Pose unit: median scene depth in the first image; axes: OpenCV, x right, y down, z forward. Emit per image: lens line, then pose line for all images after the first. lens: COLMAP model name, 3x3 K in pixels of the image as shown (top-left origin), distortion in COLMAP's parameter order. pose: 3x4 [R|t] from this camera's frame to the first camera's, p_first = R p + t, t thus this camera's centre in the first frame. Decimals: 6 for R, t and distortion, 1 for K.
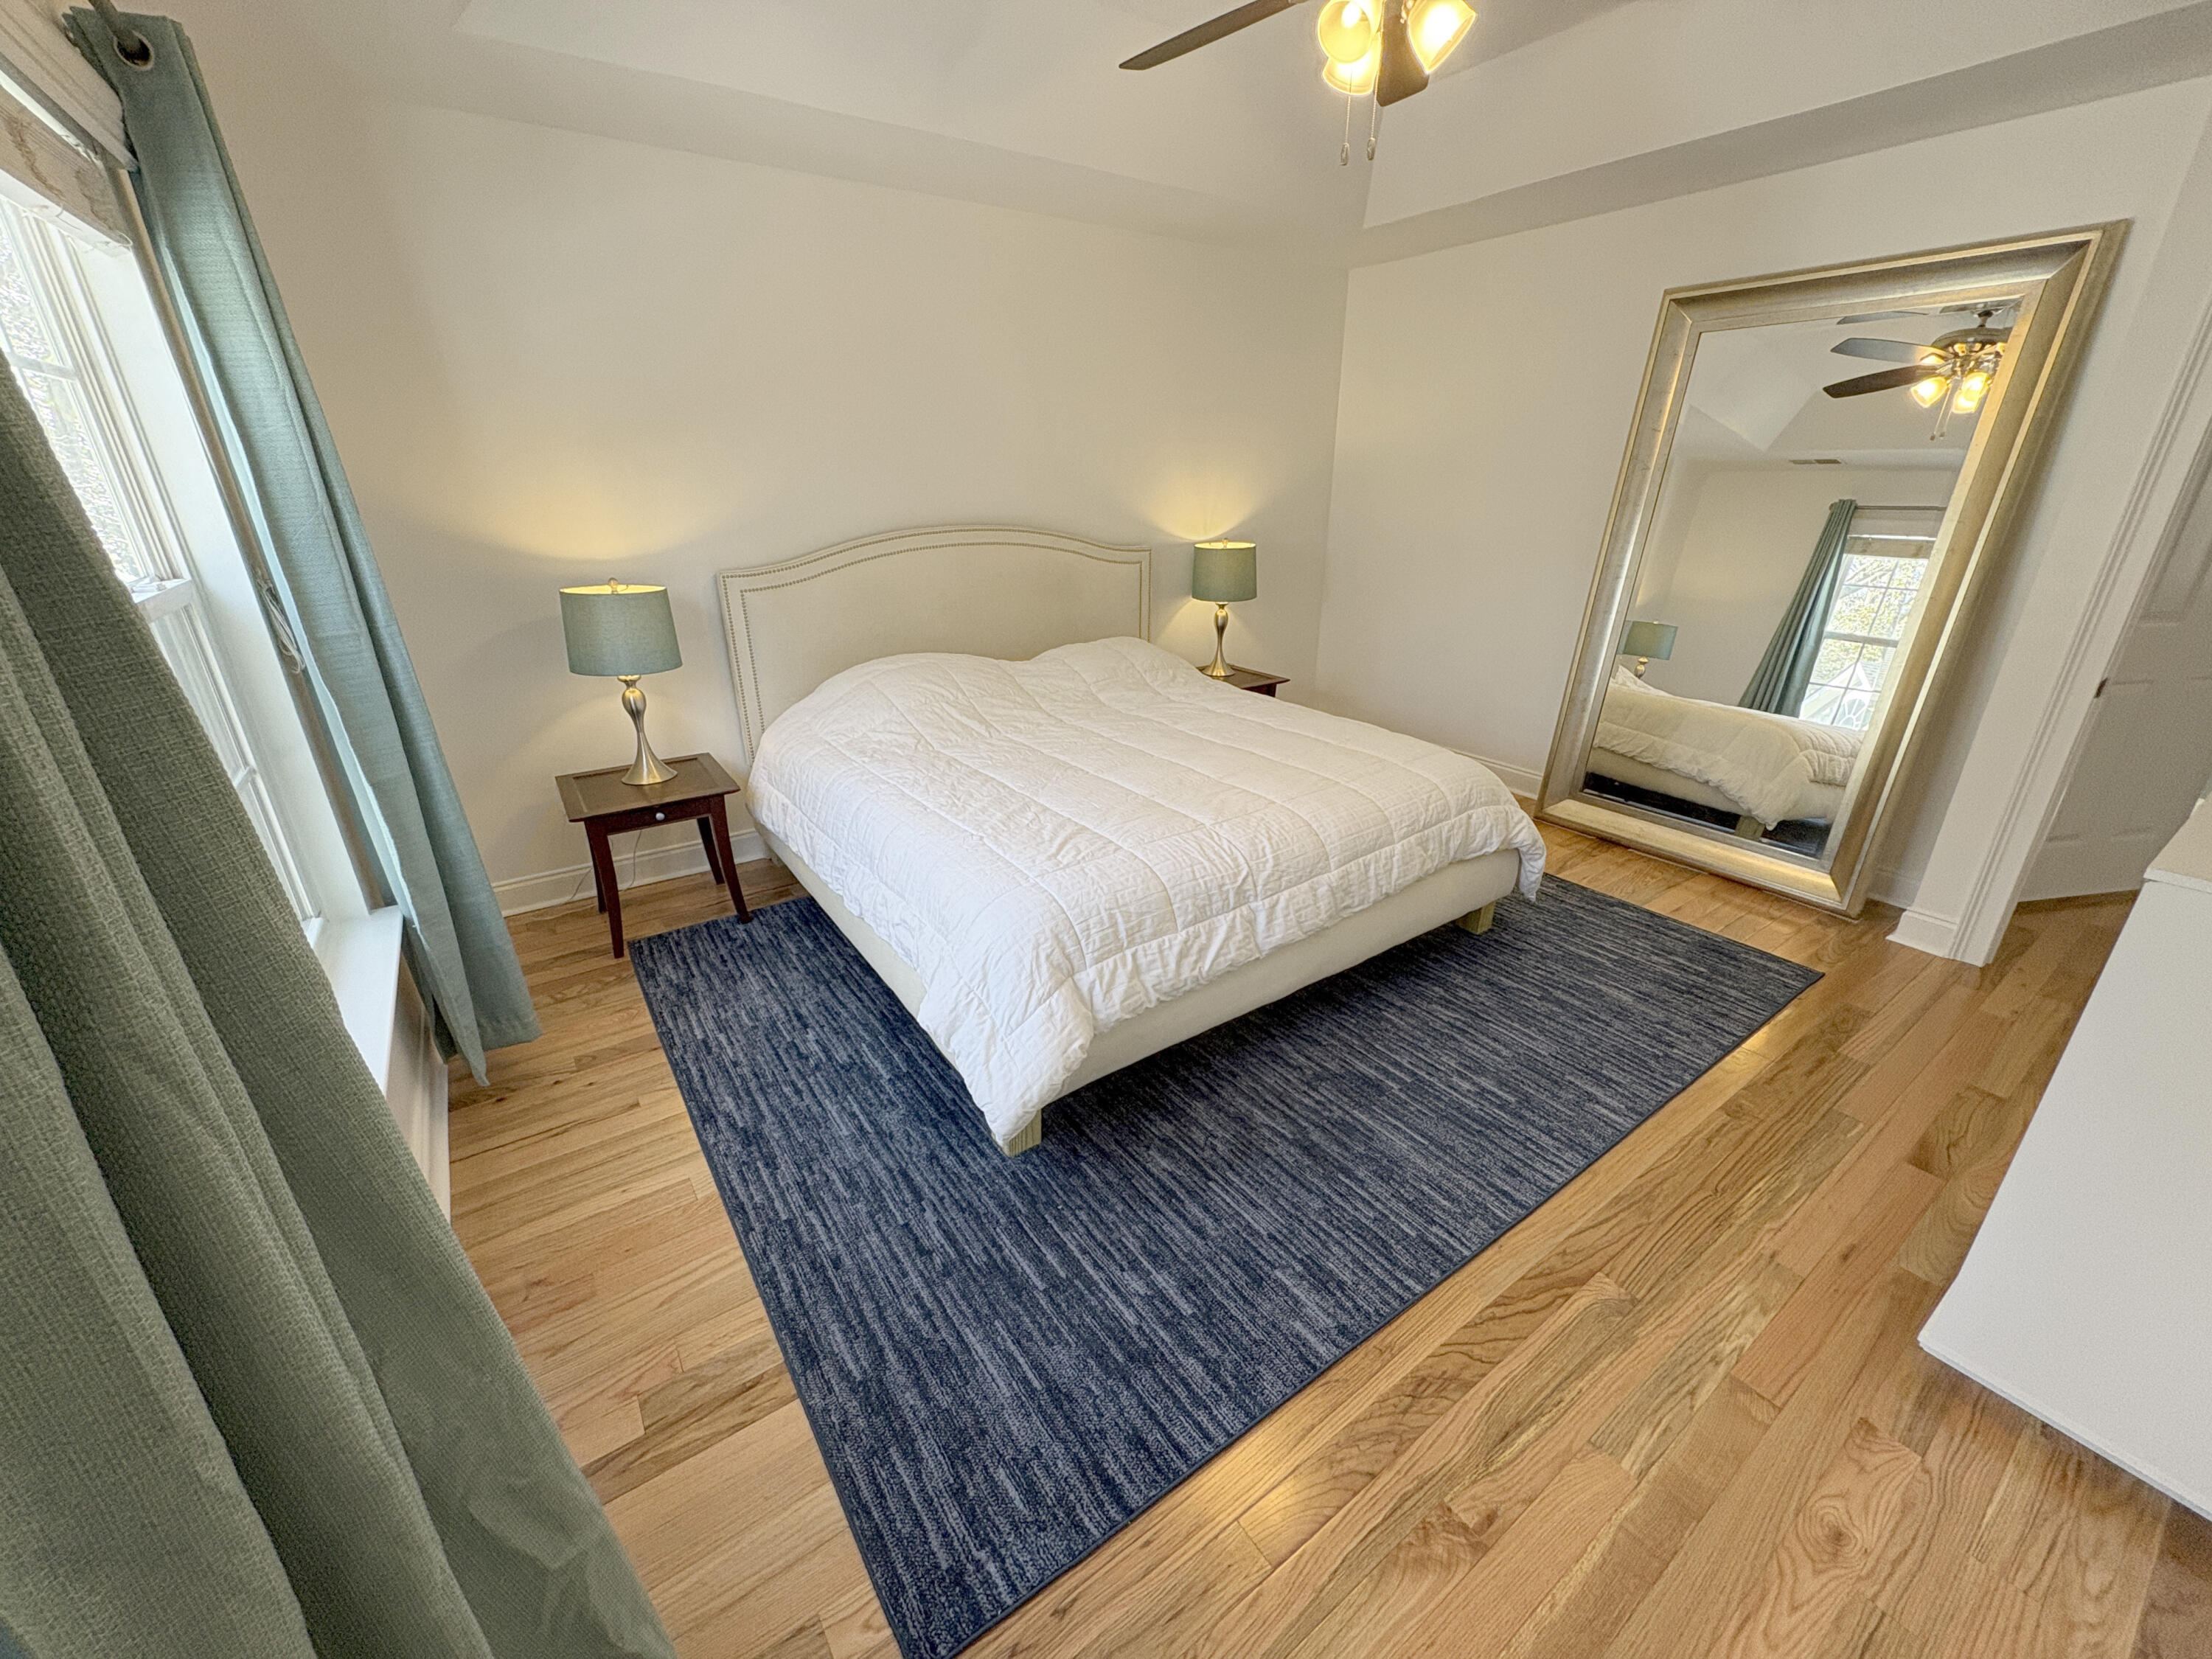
lens RADIAL K [[882.2, 0, 1105.1], [0, 882.2, 834.4], [0, 0, 1]] dist [-0.008354, 0.000023]
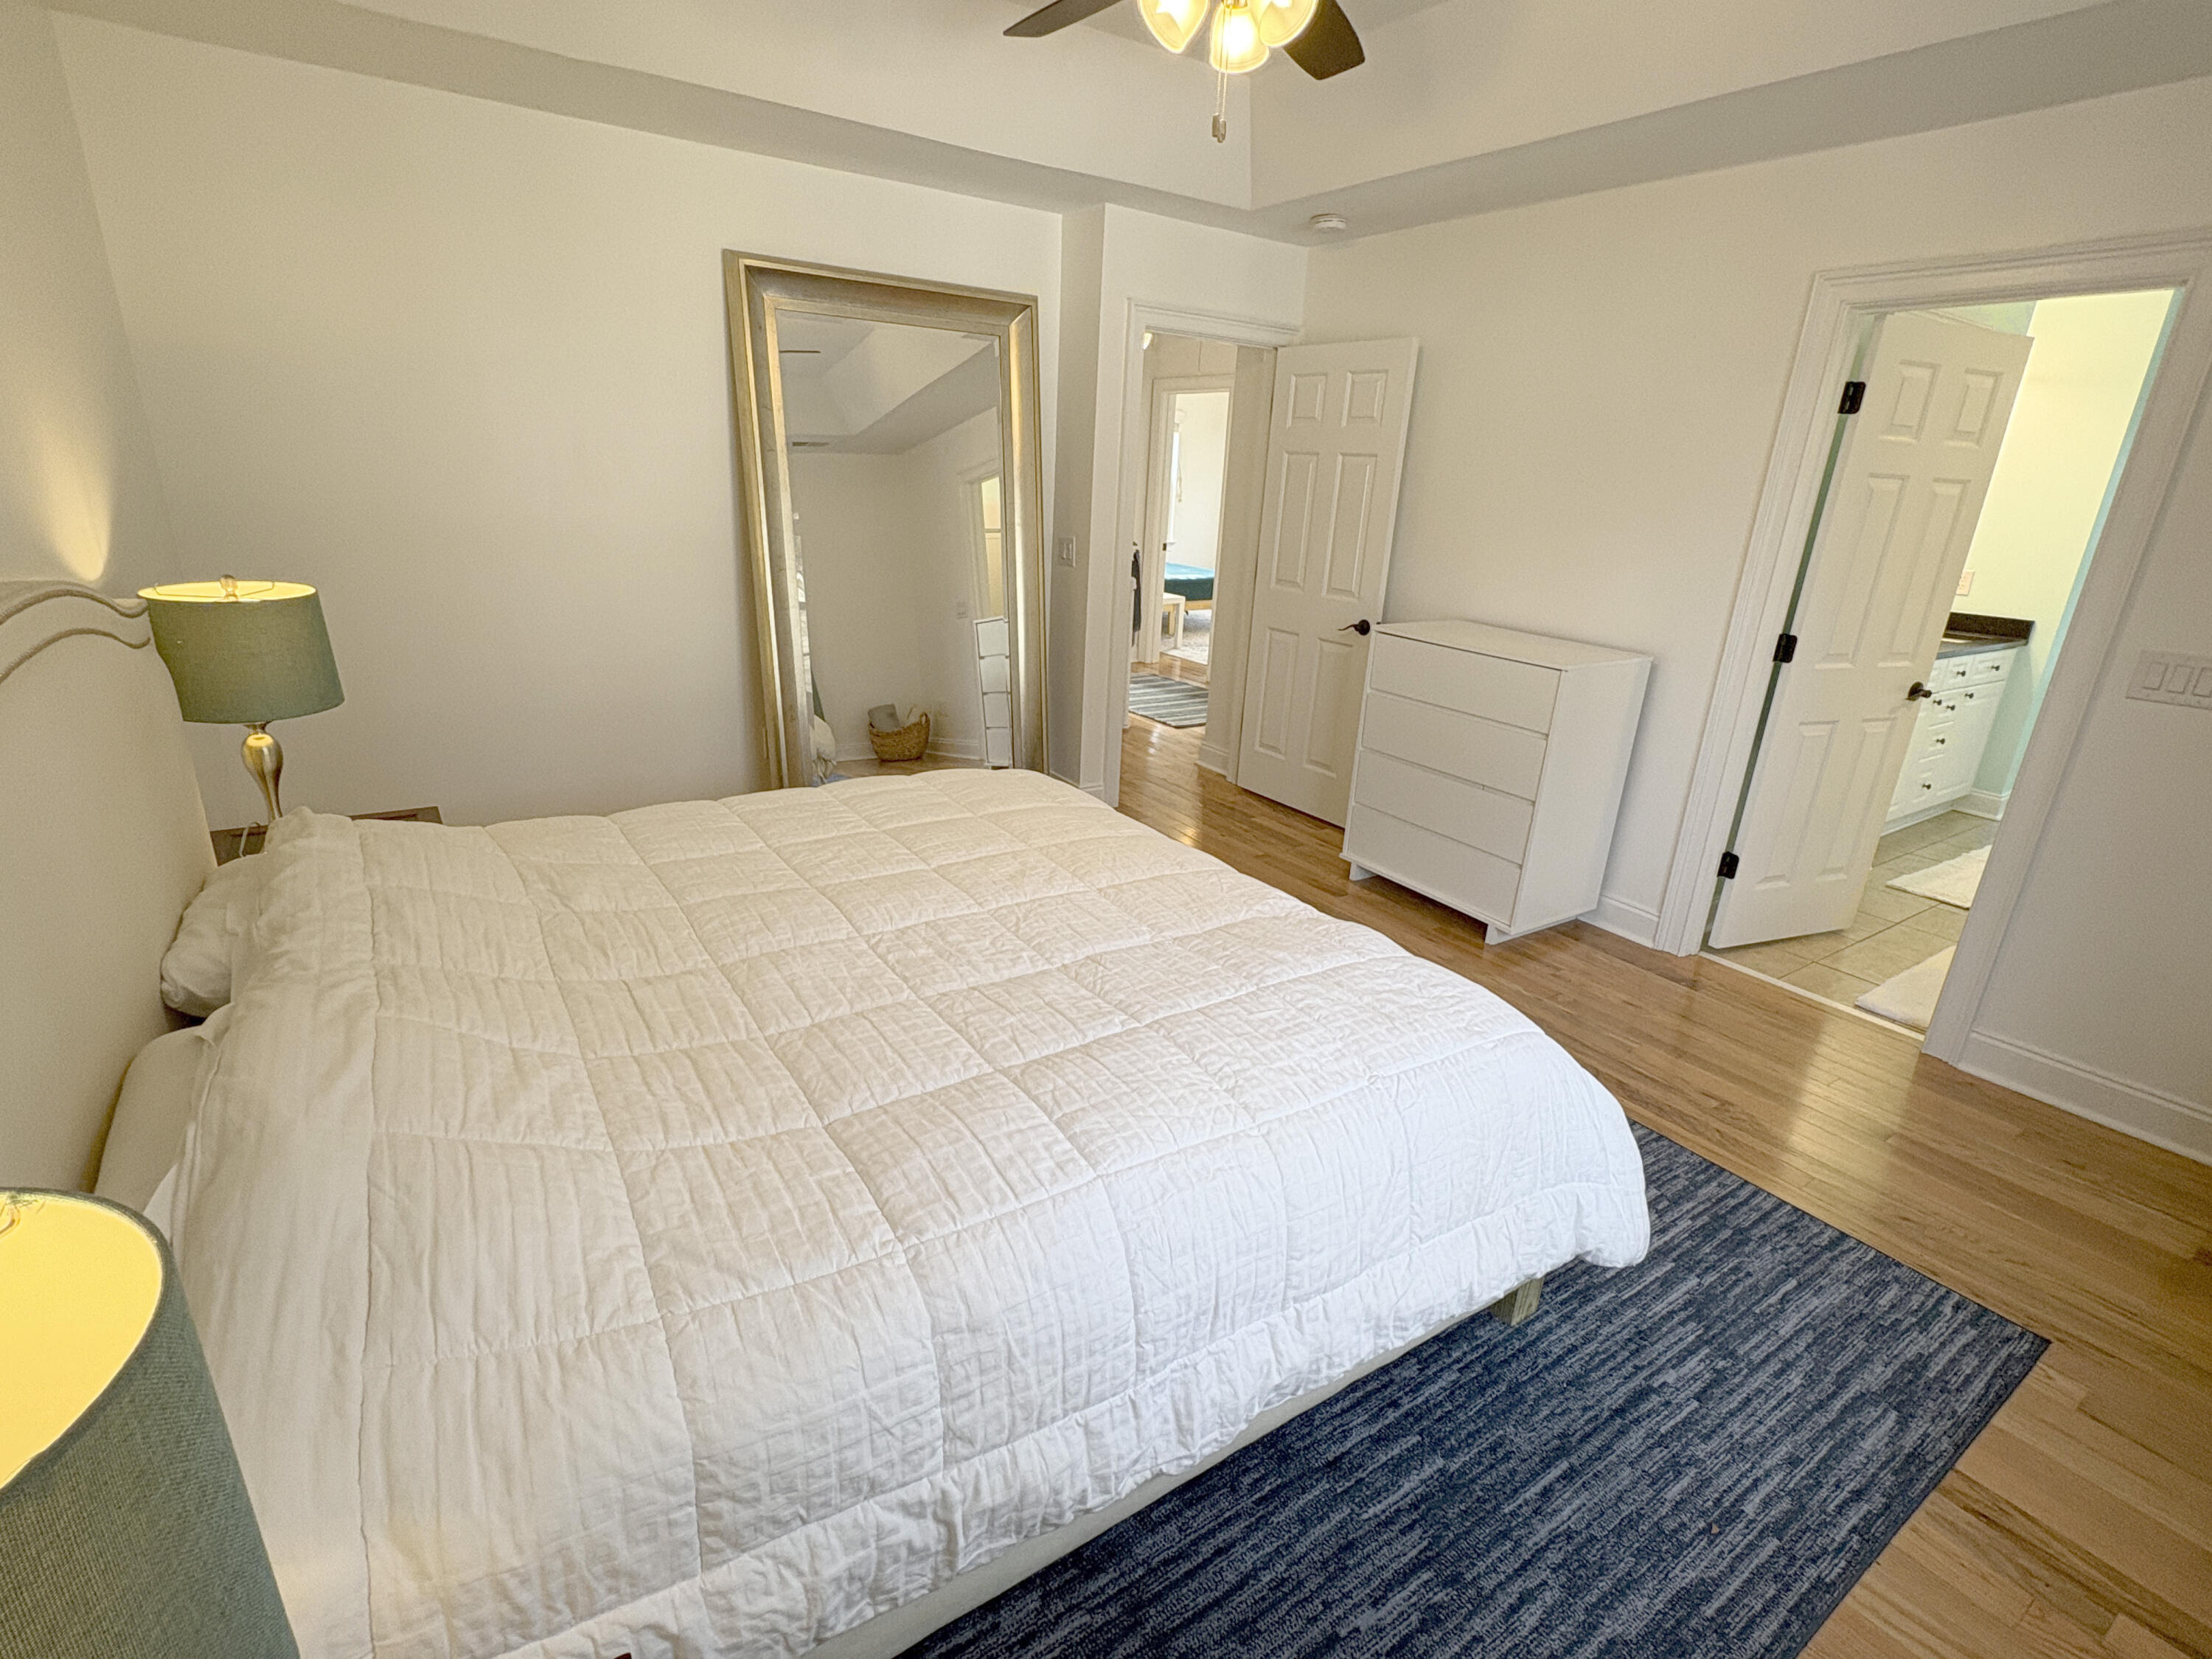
lens RADIAL K [[1012.4, 0, 1107.2], [0, 1012.4, 873.3], [0, 0, 1]] dist [0.001195, -0.001651]
pose [[0.024127, -0.378201, 0.925409, -0.913499], [0.323799, 0.878735, 0.350684, -0.501224], [-0.945818, 0.291186, 0.143663, 1.205251]]
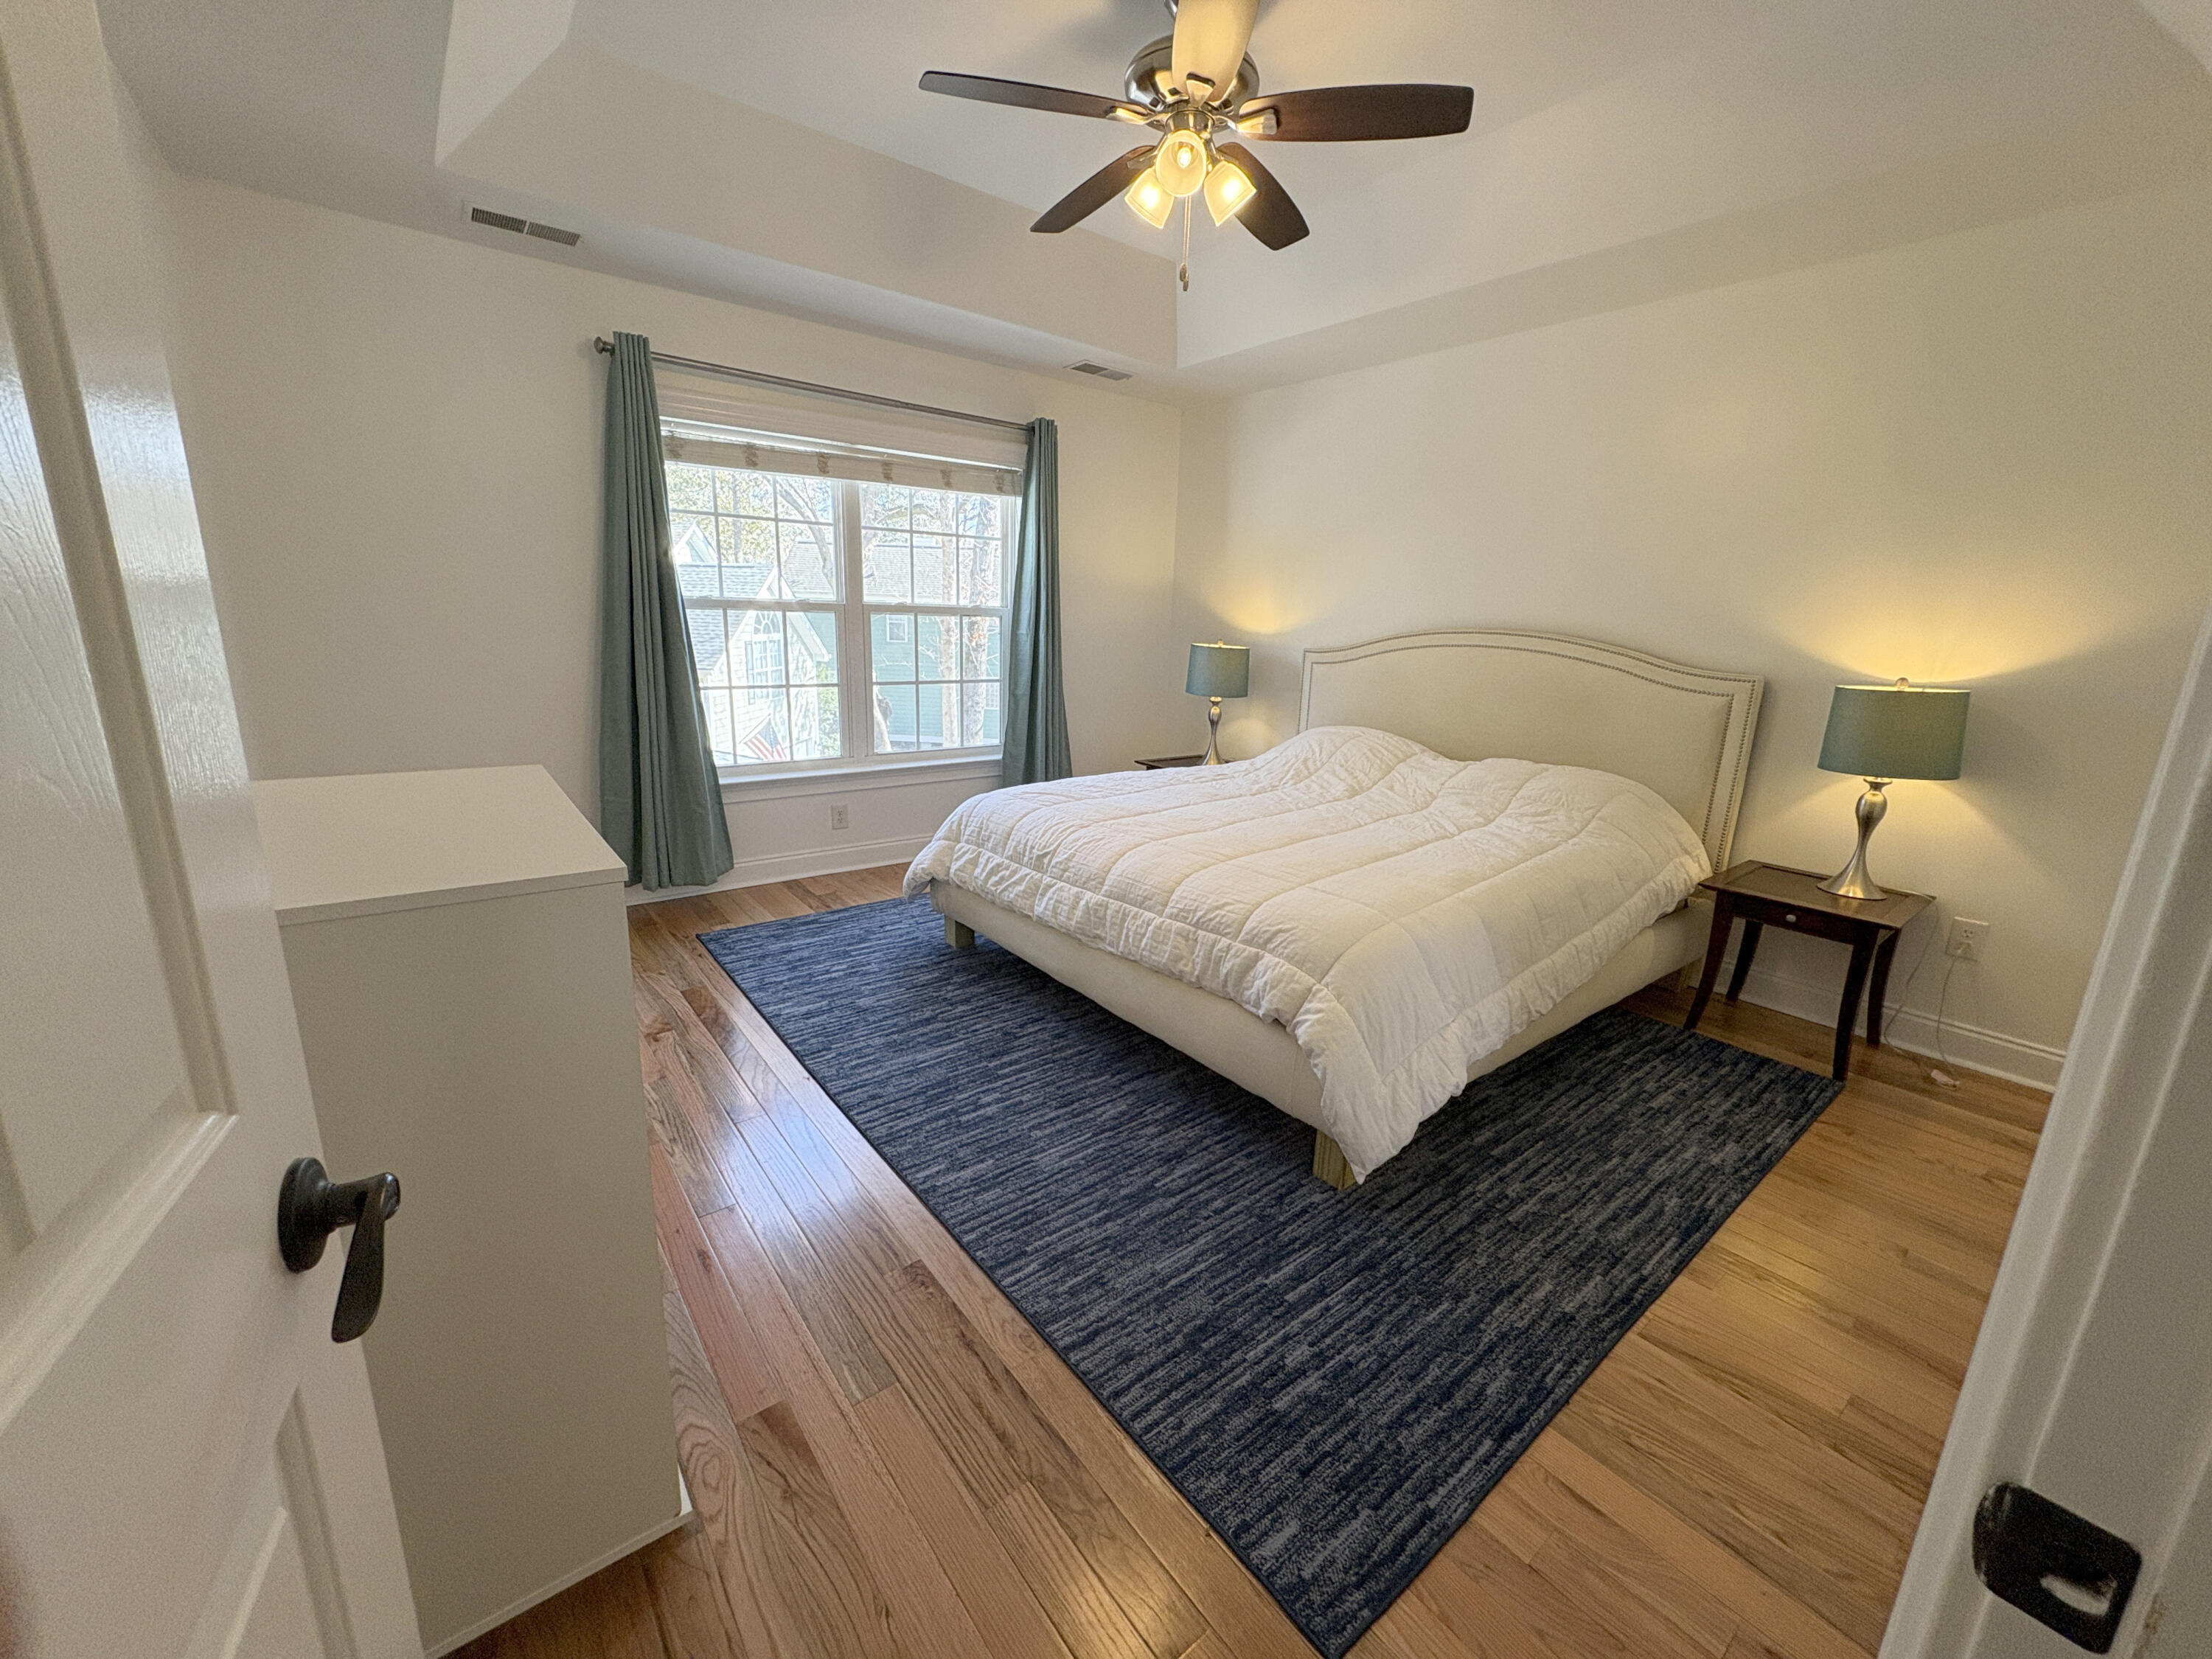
lens RADIAL K [[882.2, 0, 1102.0], [0, 882.2, 823.2], [0, 0, 1]] dist [-0.008354, 0.000023]
pose [[0.048659, 0.234349, -0.970934, 1.595937], [-0.410228, 0.891002, 0.194497, -0.309325], [0.910684, 0.388840, 0.139492, 1.007708]]
